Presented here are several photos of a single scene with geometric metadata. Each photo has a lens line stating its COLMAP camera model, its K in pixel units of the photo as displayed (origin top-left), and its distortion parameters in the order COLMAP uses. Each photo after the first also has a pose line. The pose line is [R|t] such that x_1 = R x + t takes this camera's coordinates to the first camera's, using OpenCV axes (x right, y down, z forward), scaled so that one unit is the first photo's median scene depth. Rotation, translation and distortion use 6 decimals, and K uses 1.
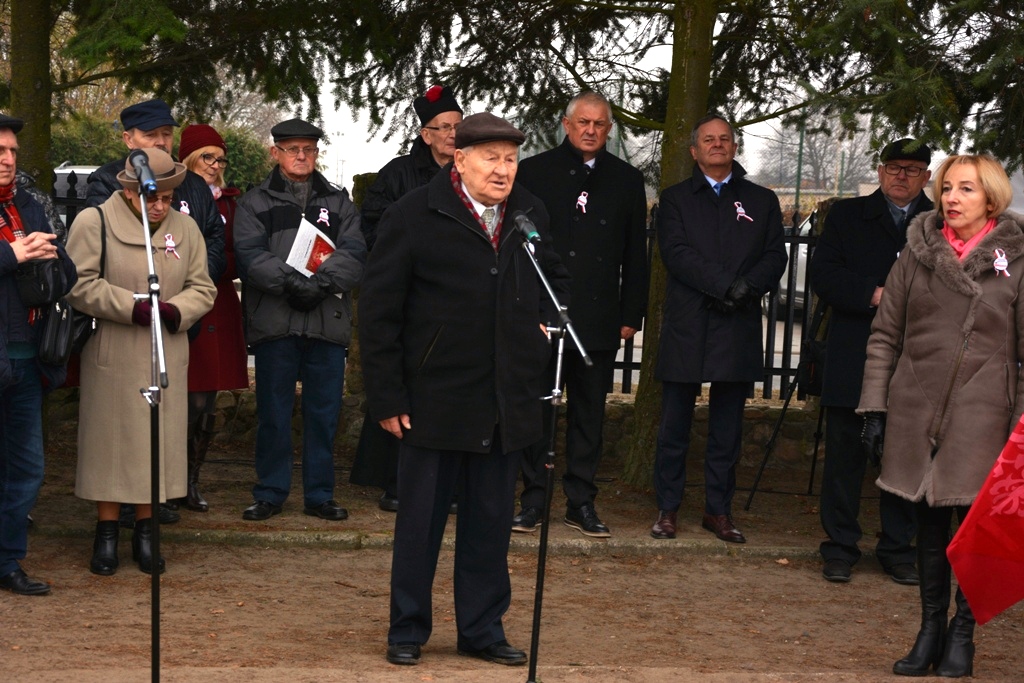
lens RADIAL K [[2462.7, 0, 525.3], [0, 2462.7, 376.1], [0, 0, 1]] dist [0.339143, 0.000000]
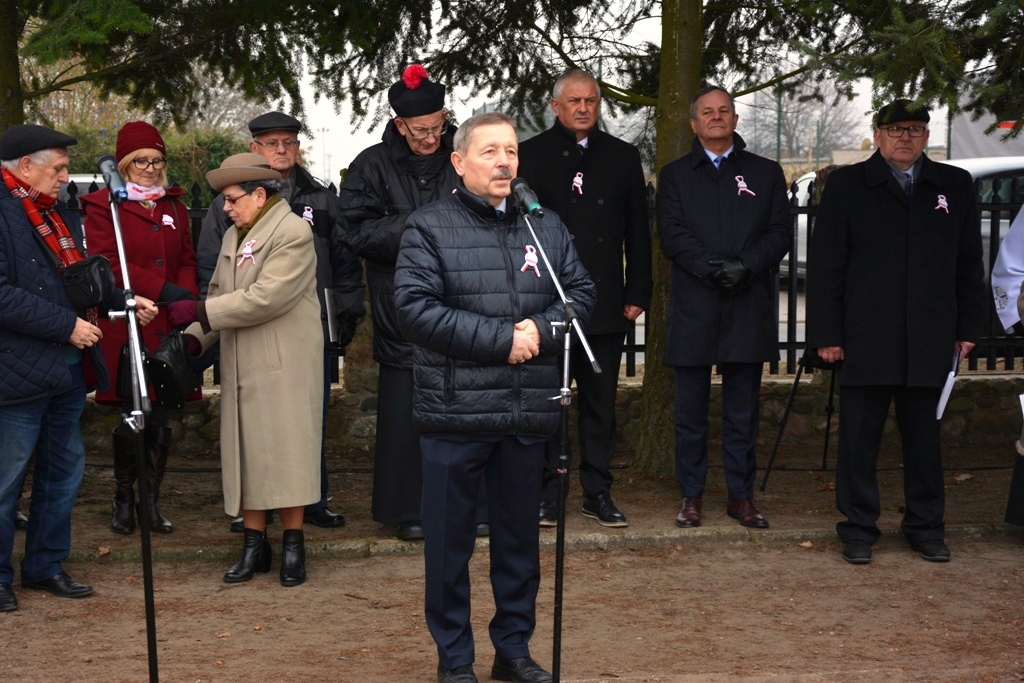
lens RADIAL K [[1987.3, 0, 508.9], [0, 1987.3, 361.2], [0, 0, 1]] dist [0.236779, 0.000000]
pose [[0.998395, -0.055848, 0.009408, -0.014815], [0.055659, 0.998264, 0.019269, -0.017441], [-0.010468, -0.018715, 0.999770, 0.214529]]
